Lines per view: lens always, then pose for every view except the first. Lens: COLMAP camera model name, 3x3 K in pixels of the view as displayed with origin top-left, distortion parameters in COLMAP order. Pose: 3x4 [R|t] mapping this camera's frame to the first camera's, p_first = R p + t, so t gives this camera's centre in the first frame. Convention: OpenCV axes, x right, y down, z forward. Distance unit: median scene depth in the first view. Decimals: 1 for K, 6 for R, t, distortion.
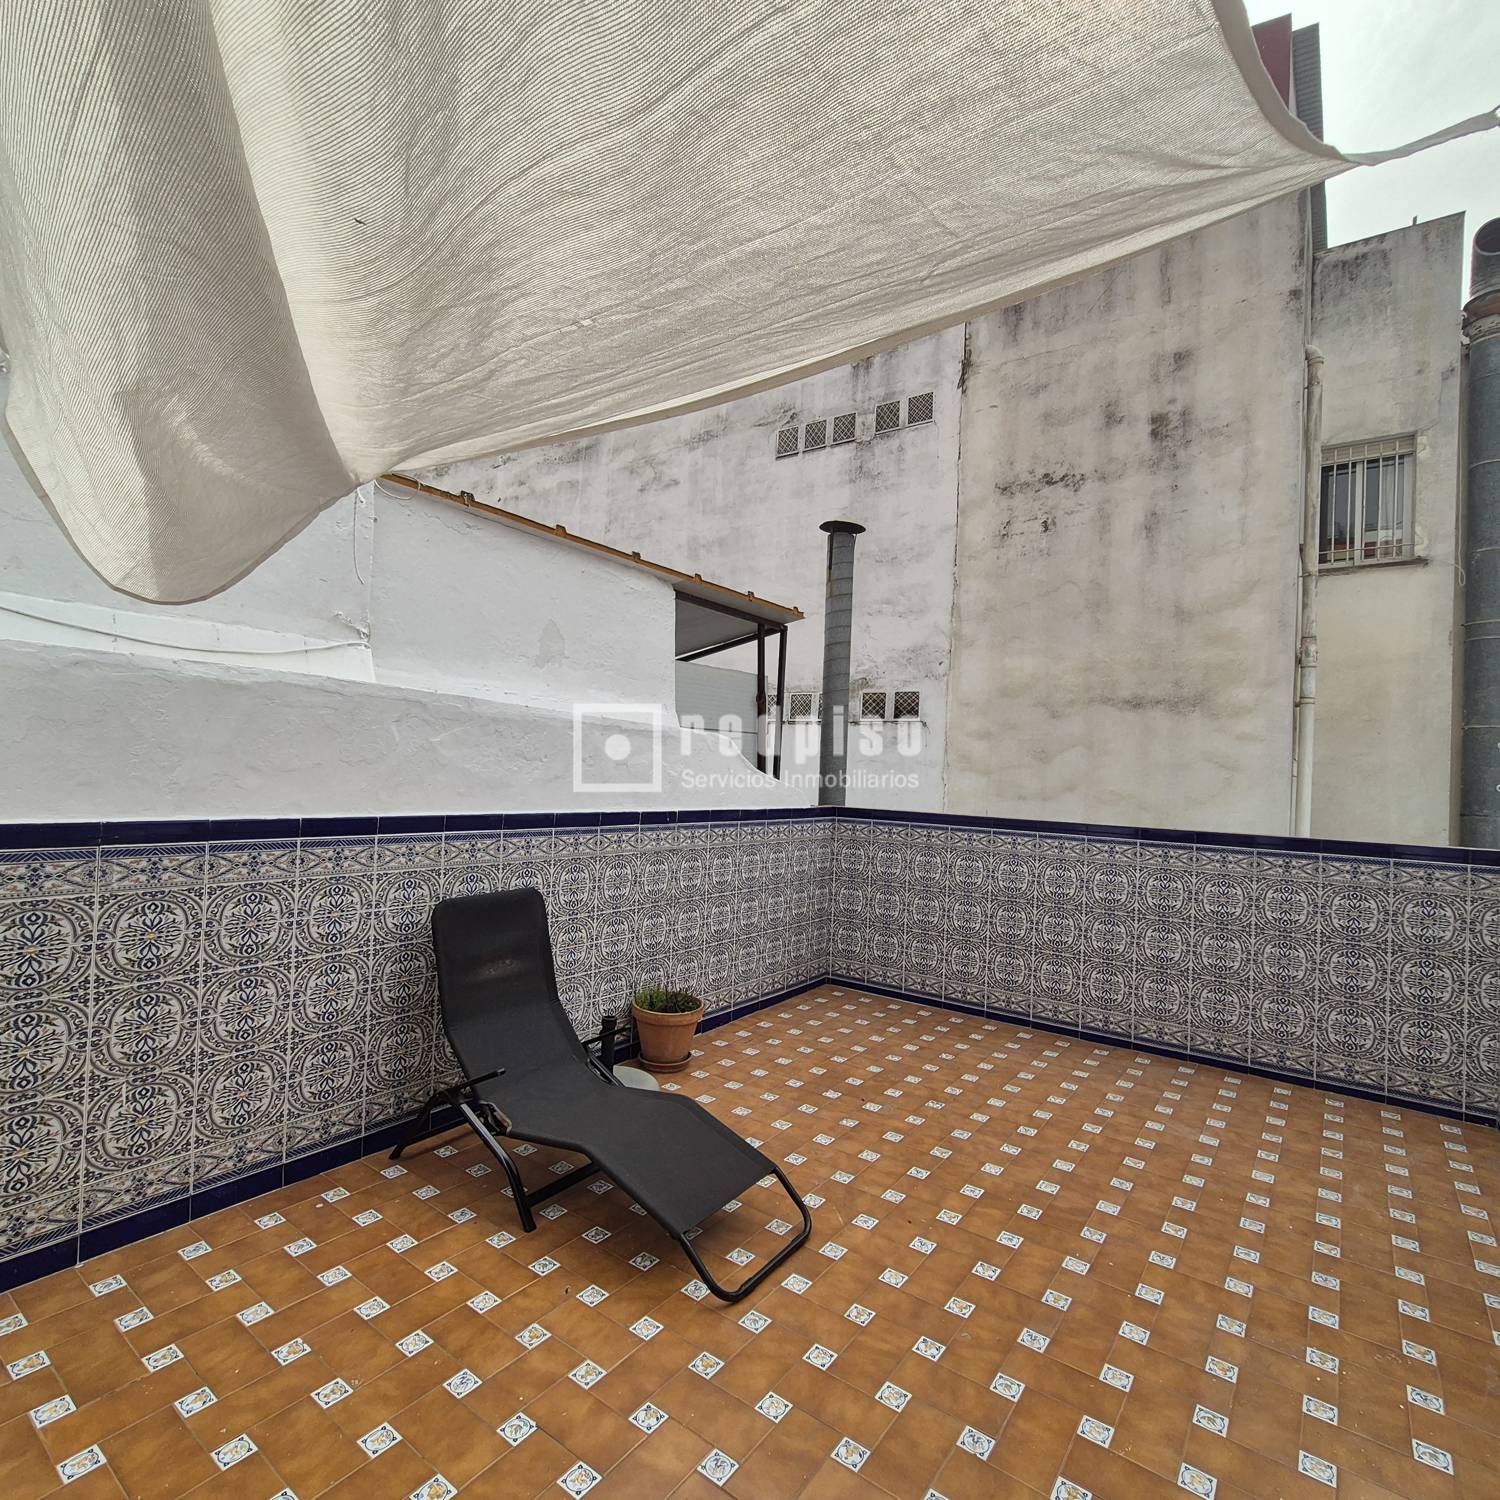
lens RADIAL K [[822.2, 0, 758.5], [0, 822.2, 761.8], [0, 0, 1]] dist [-0.004182, 0.003345]
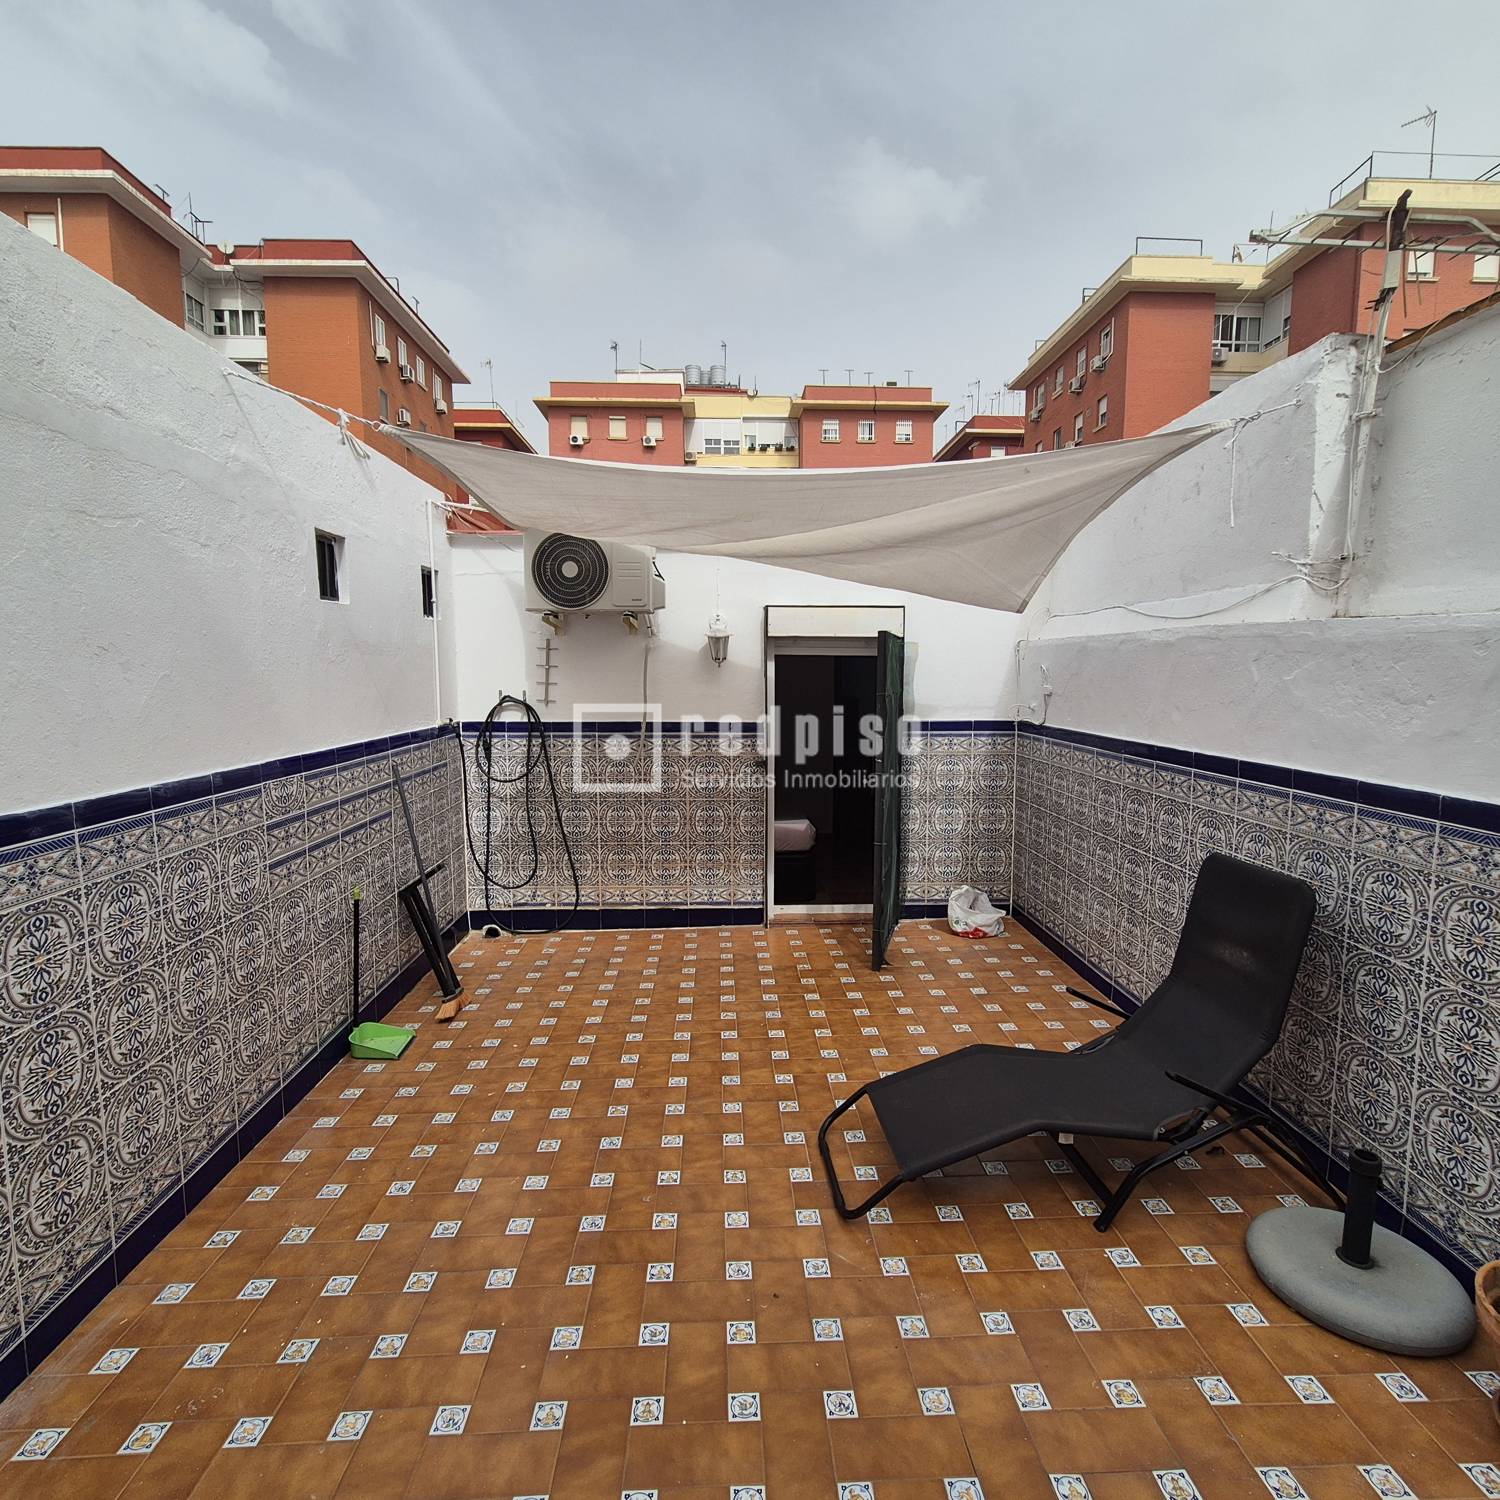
lens RADIAL K [[822.2, 0, 754.6], [0, 822.2, 763.1], [0, 0, 1]] dist [-0.004182, 0.003345]
pose [[-0.781872, 0.031278, -0.622654, 0.401939], [-0.023564, 0.996544, 0.079650, 0.004299], [0.622993, 0.076948, -0.778433, 0.941601]]
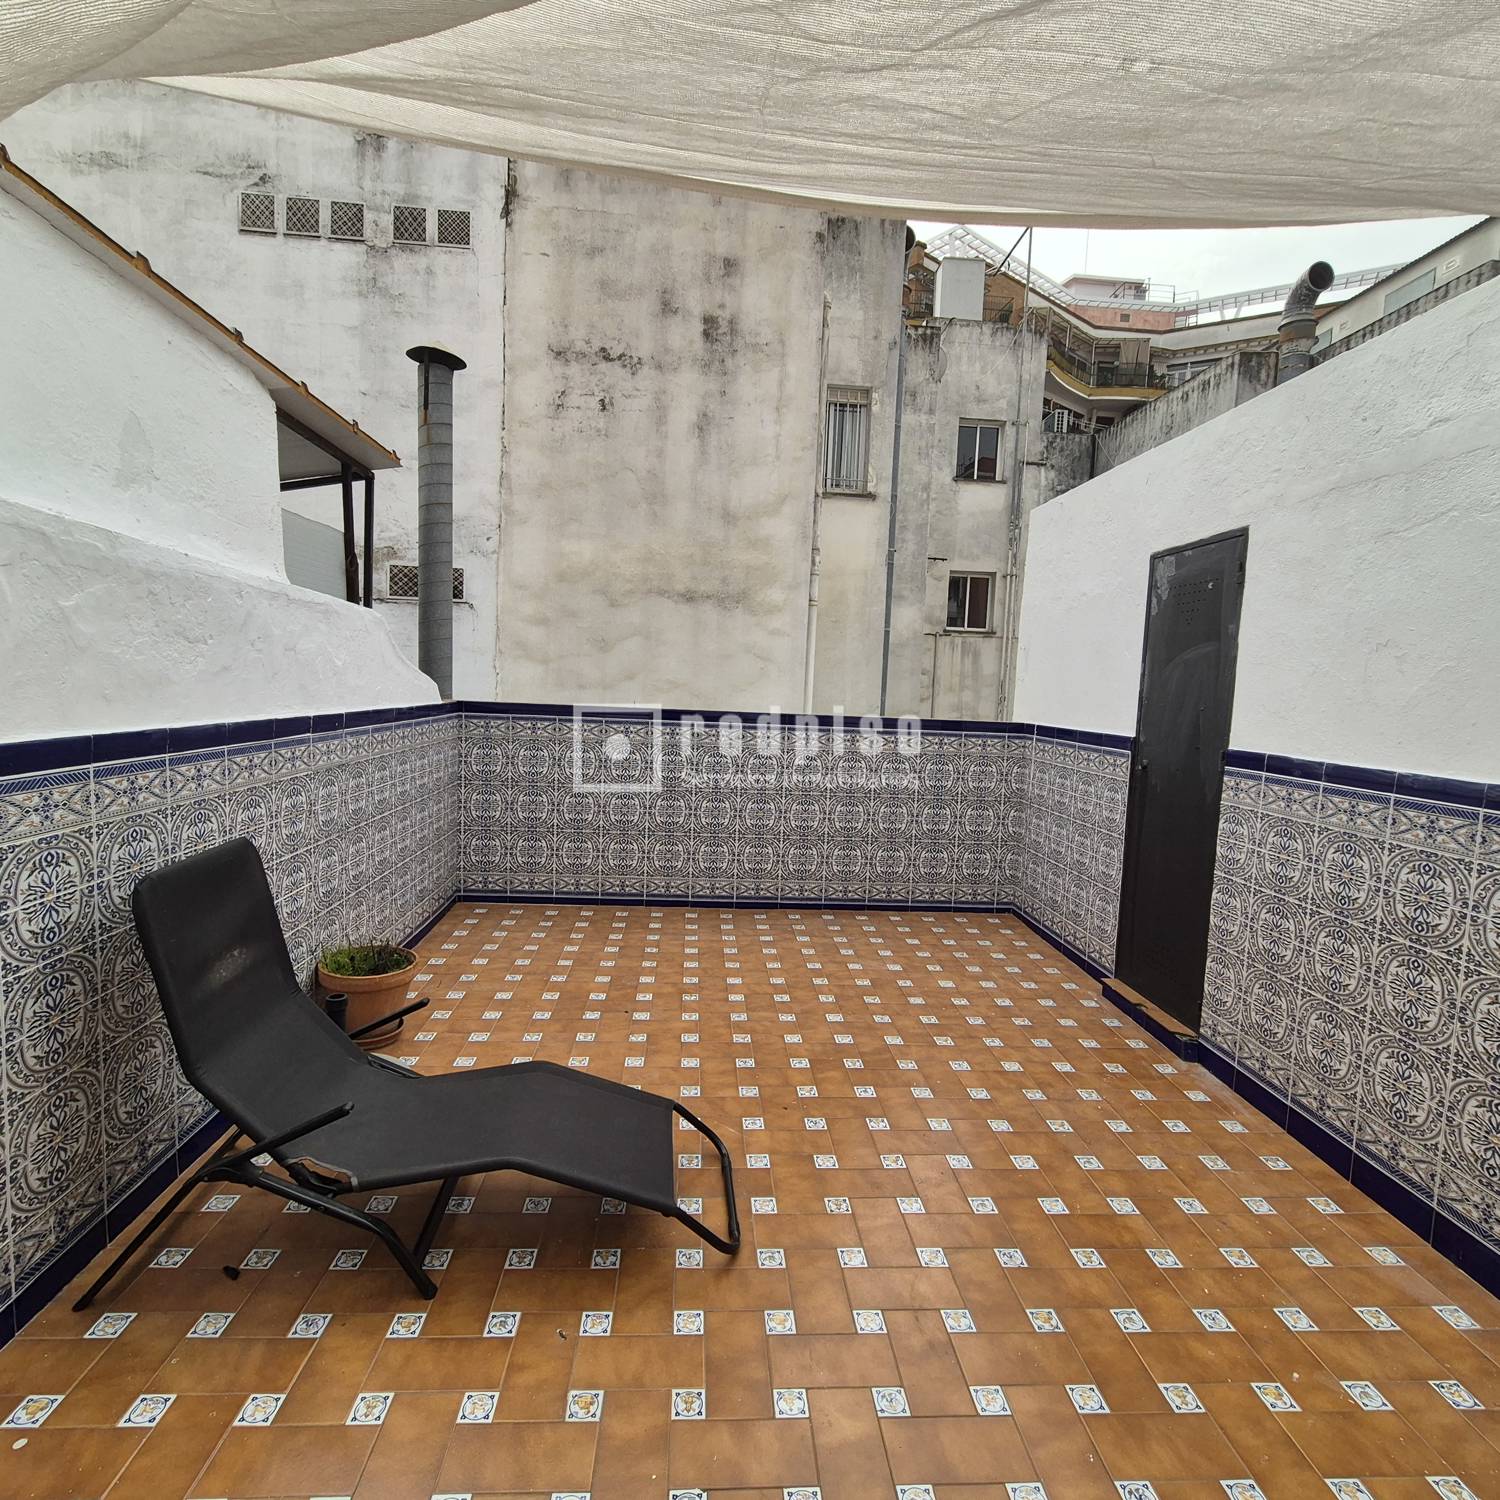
lens RADIAL K [[822.2, 0, 759.1], [0, 822.2, 762.1], [0, 0, 1]] dist [-0.004182, 0.003345]
pose [[0.761818, -0.071294, 0.643856, -0.286573], [-0.018762, 0.991080, 0.131942, -0.001511], [-0.647519, -0.112596, 0.753685, 0.181504]]
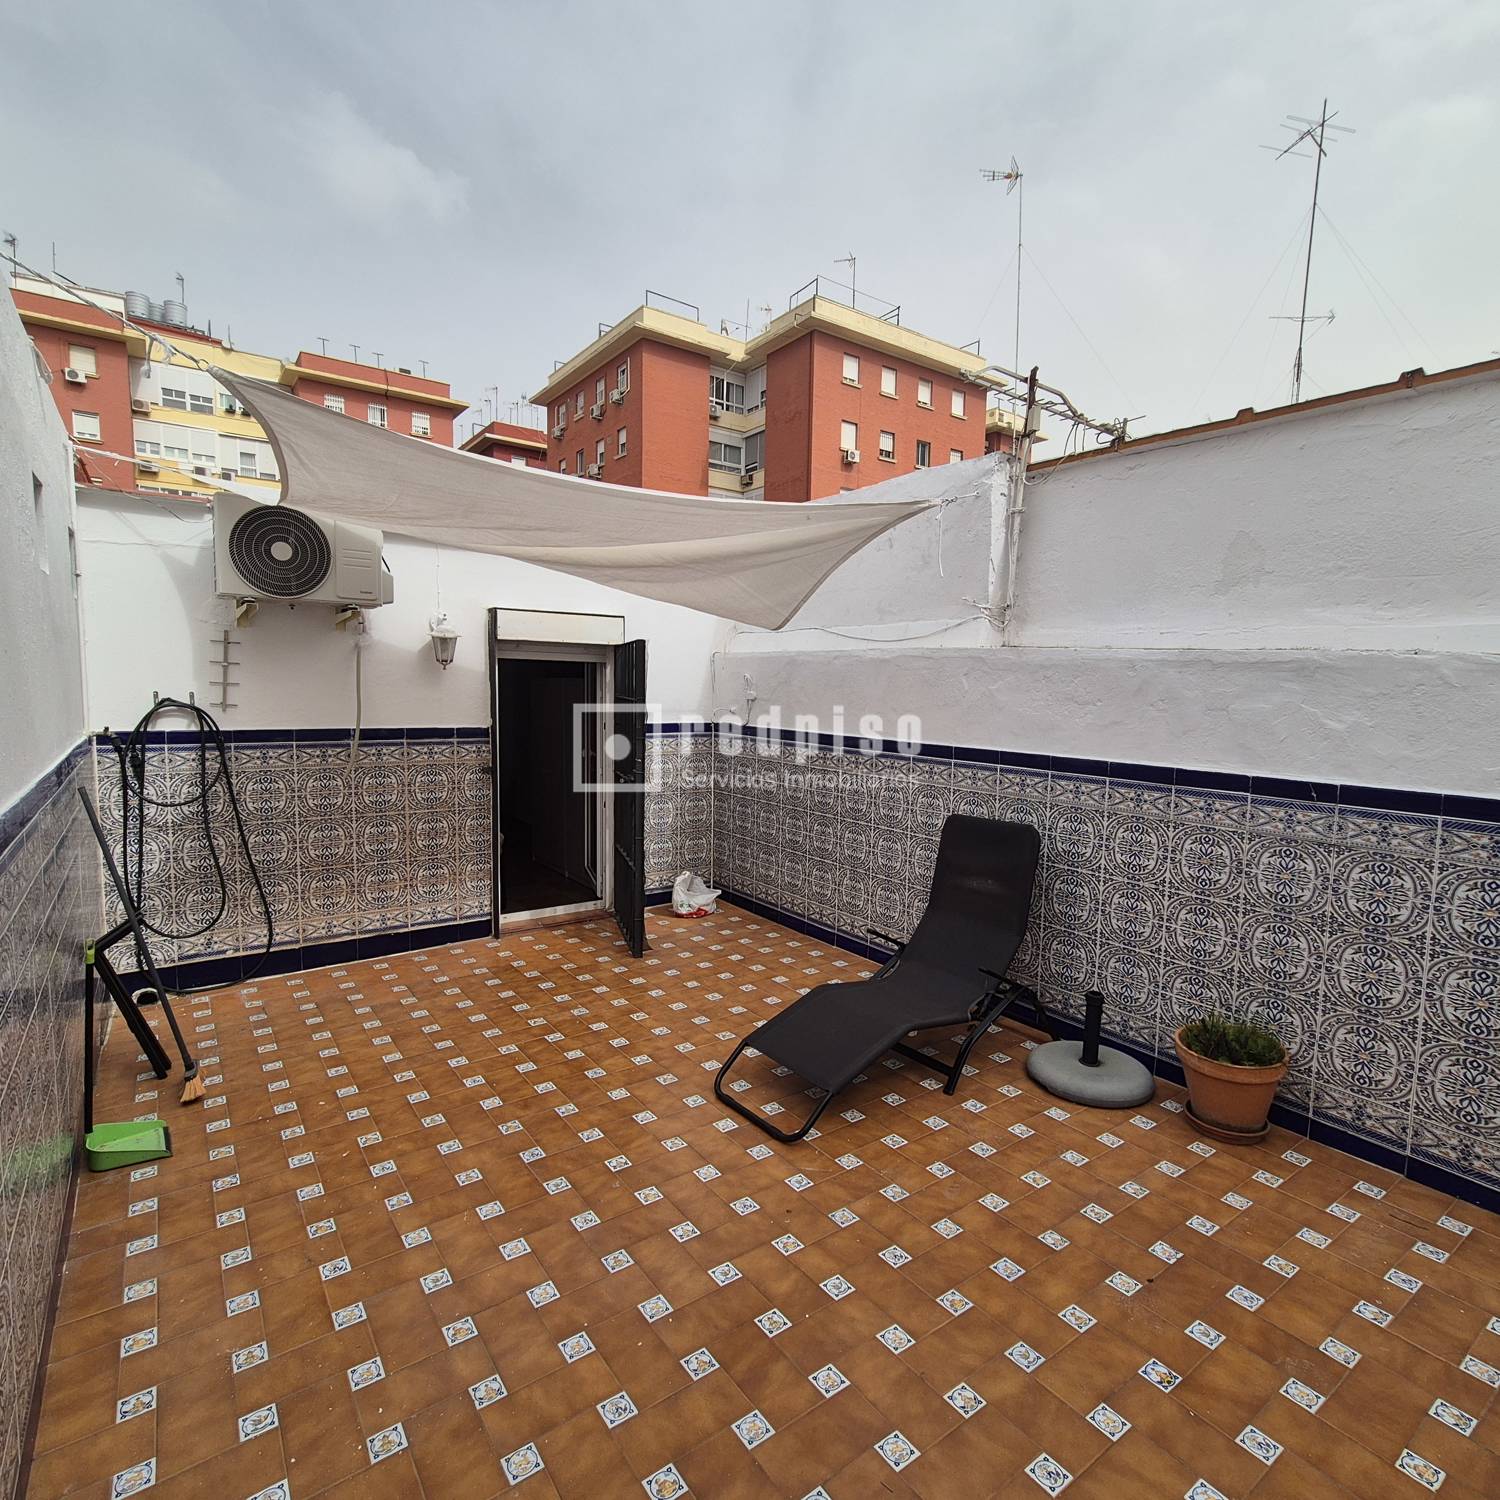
lens RADIAL K [[822.2, 0, 757.8], [0, 822.2, 764.3], [0, 0, 1]] dist [-0.004182, 0.003345]
pose [[-0.311318, 0.049384, -0.949022, 0.618700], [-0.020559, 0.998065, 0.058681, 0.015757], [0.950083, 0.037779, -0.309700, 0.747712]]
